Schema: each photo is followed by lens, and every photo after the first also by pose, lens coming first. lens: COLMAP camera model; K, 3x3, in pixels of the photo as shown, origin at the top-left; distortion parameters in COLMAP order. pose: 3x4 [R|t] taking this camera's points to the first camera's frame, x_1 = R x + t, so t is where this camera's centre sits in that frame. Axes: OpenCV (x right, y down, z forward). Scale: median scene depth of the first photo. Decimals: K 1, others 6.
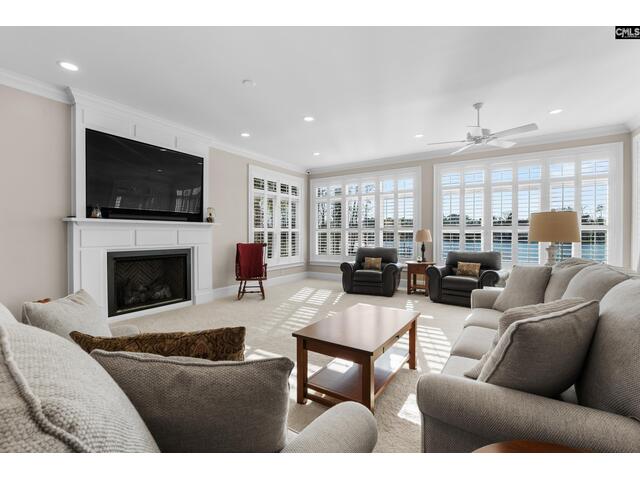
lens RADIAL K [[297.6, 0, 322.7], [0, 297.6, 239.7], [0, 0, 1]] dist [0.000801, -0.000355]
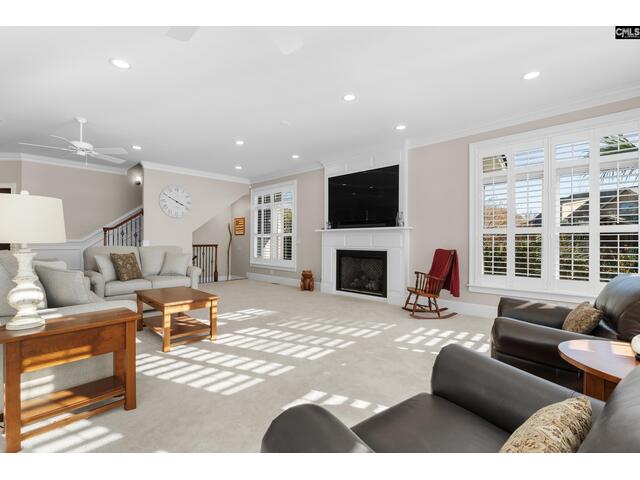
lens RADIAL K [[297.6, 0, 323.1], [0, 297.6, 239.6], [0, 0, 1]] dist [0.000801, -0.000355]
pose [[-0.193709, 0.003865, -0.981051, 0.624402], [-0.015555, 0.999854, 0.007010, -0.016049], [0.980936, 0.016618, -0.193621, 0.888898]]
